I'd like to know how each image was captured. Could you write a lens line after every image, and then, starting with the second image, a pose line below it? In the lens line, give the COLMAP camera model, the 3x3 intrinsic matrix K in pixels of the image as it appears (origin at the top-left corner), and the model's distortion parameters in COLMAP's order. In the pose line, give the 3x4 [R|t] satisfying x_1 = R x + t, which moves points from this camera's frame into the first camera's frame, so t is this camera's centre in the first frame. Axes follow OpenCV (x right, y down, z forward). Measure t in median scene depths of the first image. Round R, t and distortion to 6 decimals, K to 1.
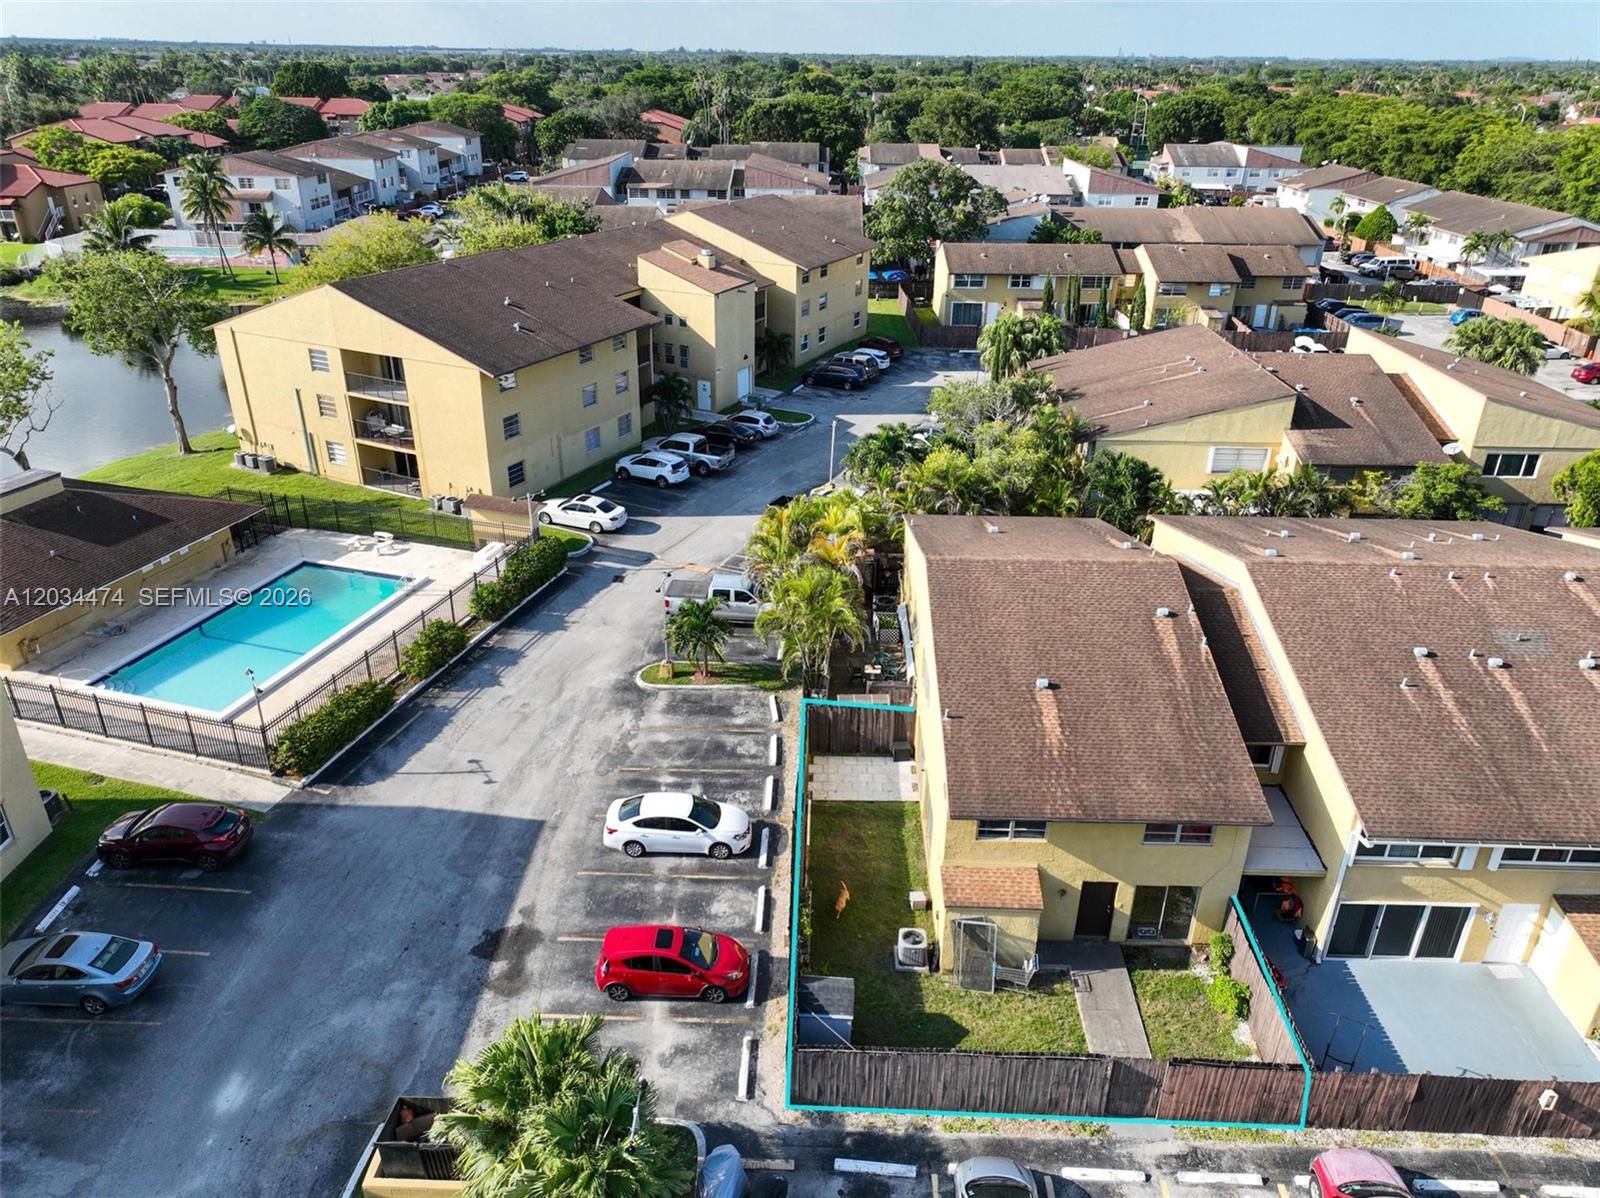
lens RADIAL K [[1116.1, 0, 800.0], [0, 1116.1, 599.0], [0, 0, 1]] dist [-0.000443, 0.018328]
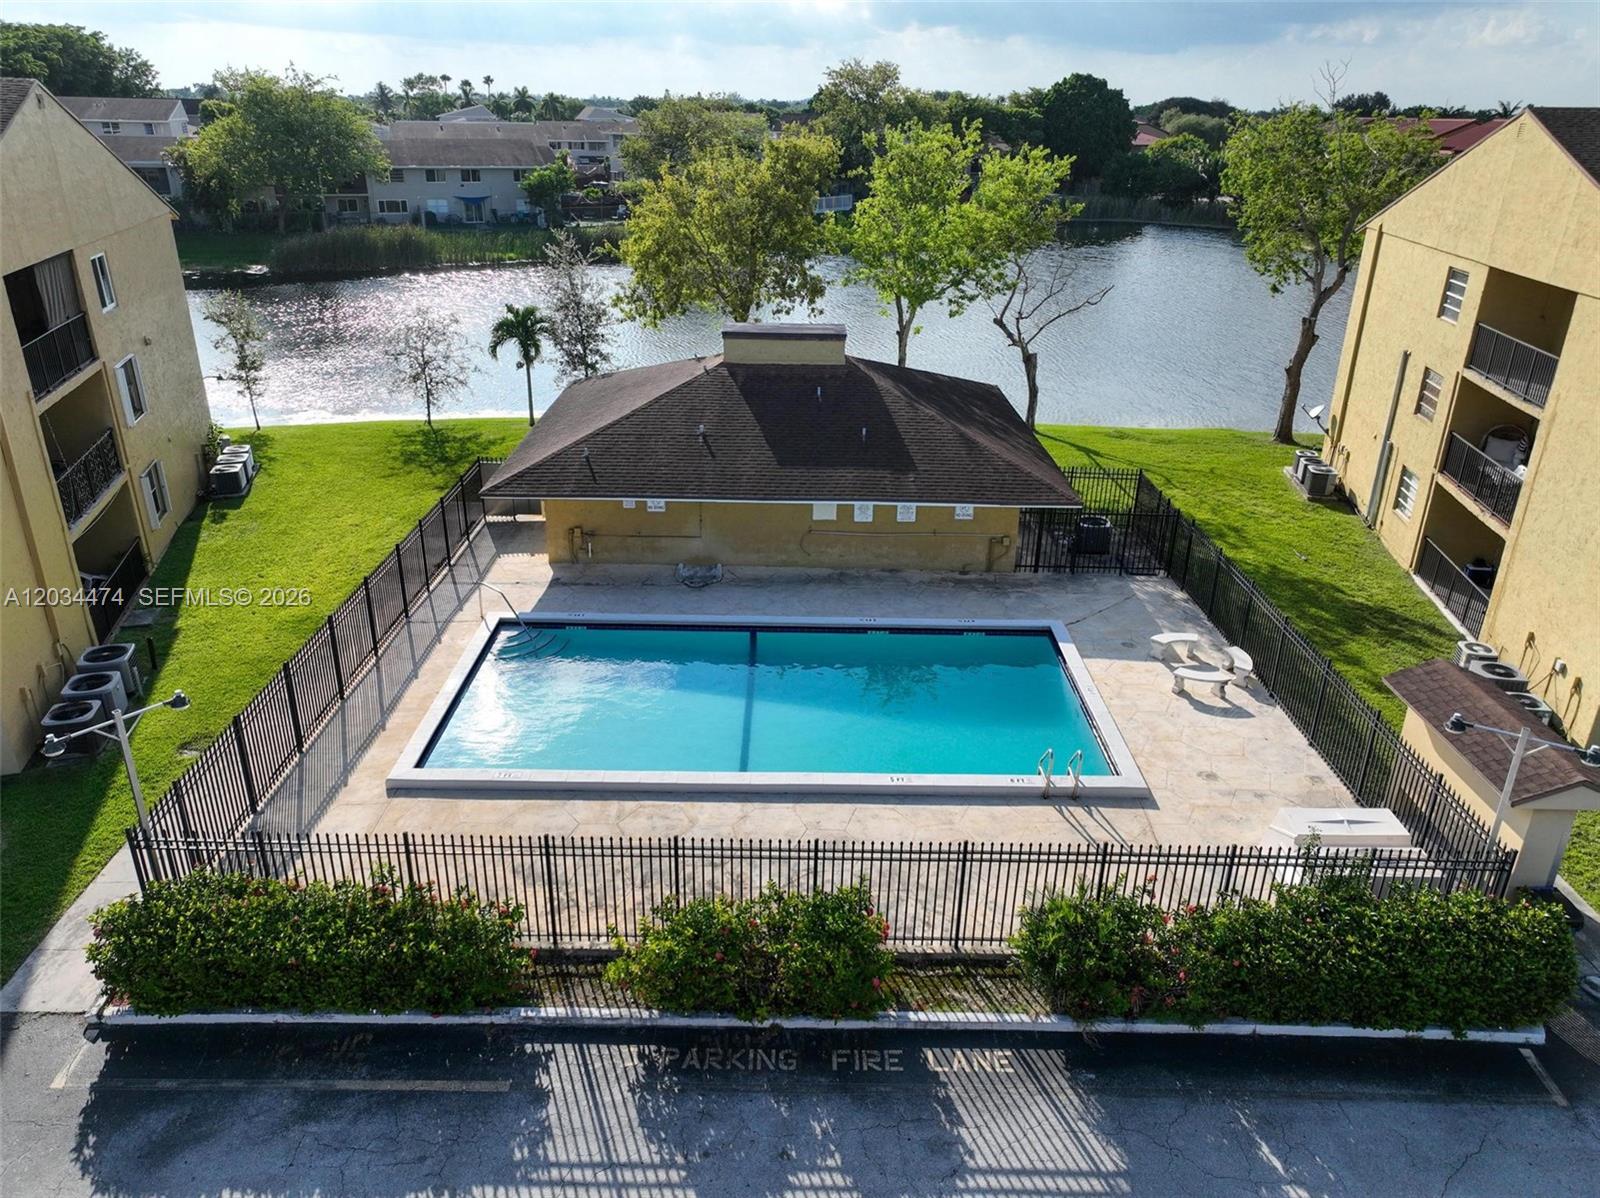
lens RADIAL K [[1116.1, 0, 800.0], [0, 1116.1, 599.0], [0, 0, 1]] dist [-0.000443, 0.018328]
pose [[0.289086, 0.375508, -0.880581, -0.058568], [-0.427086, 0.873829, 0.232421, -0.104818], [0.856754, 0.308894, 0.412986, 0.677713]]
